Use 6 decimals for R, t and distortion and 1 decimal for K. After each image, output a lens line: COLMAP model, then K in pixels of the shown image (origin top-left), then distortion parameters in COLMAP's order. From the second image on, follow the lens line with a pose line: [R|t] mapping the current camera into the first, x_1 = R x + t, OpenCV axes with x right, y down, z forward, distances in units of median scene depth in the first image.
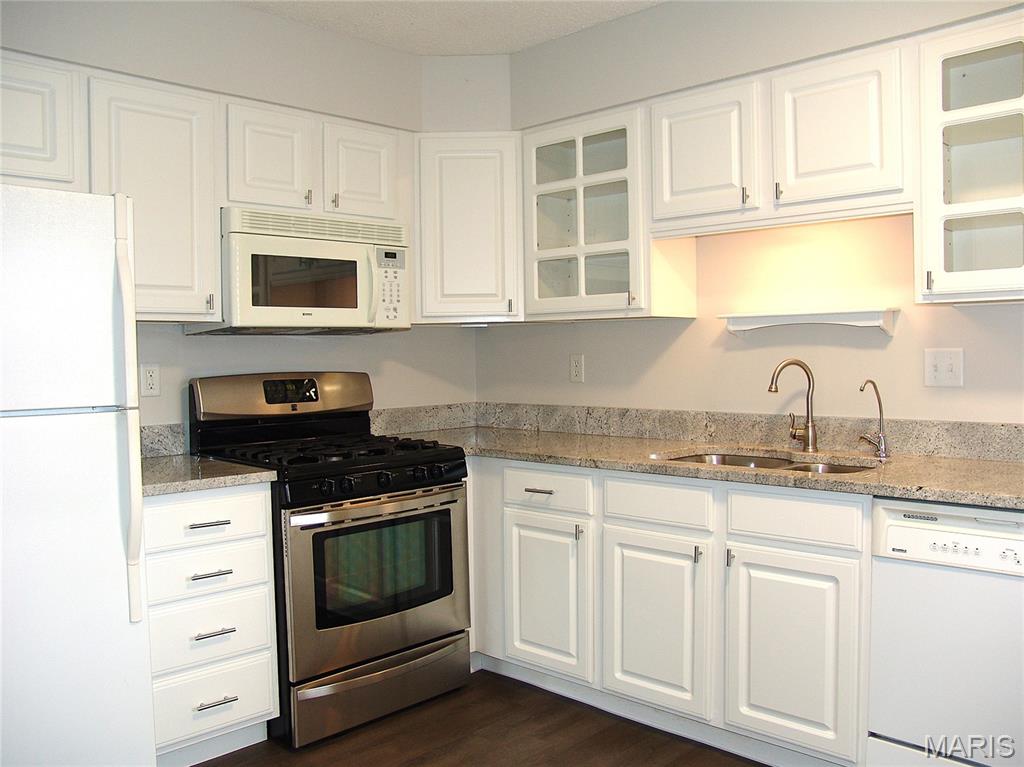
lens RADIAL K [[869.6, 0, 511.6], [0, 869.6, 380.7], [0, 0, 1]] dist [-0.113897, 0.070597]
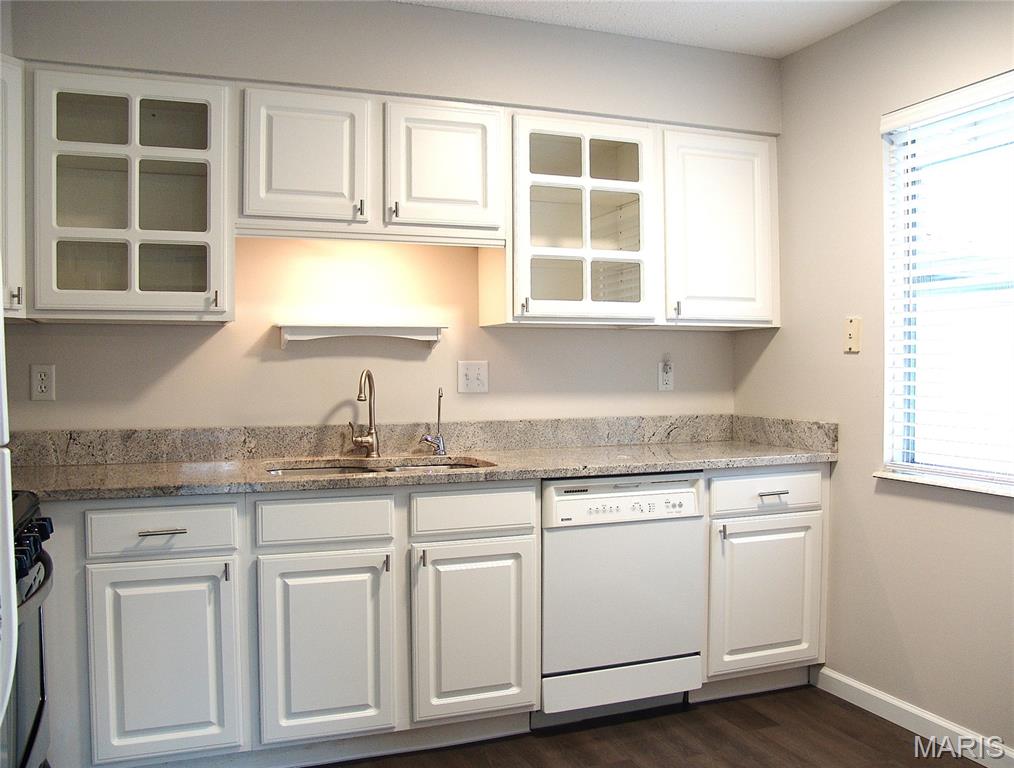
lens RADIAL K [[894.2, 0, 506.9], [0, 894.2, 380.4], [0, 0, 1]] dist [-0.094006, -0.009122]
pose [[0.440170, -0.002313, 0.897912, -0.574236], [0.026891, 0.999582, -0.010608, 0.004322], [-0.897512, 0.028815, 0.440048, 0.370754]]
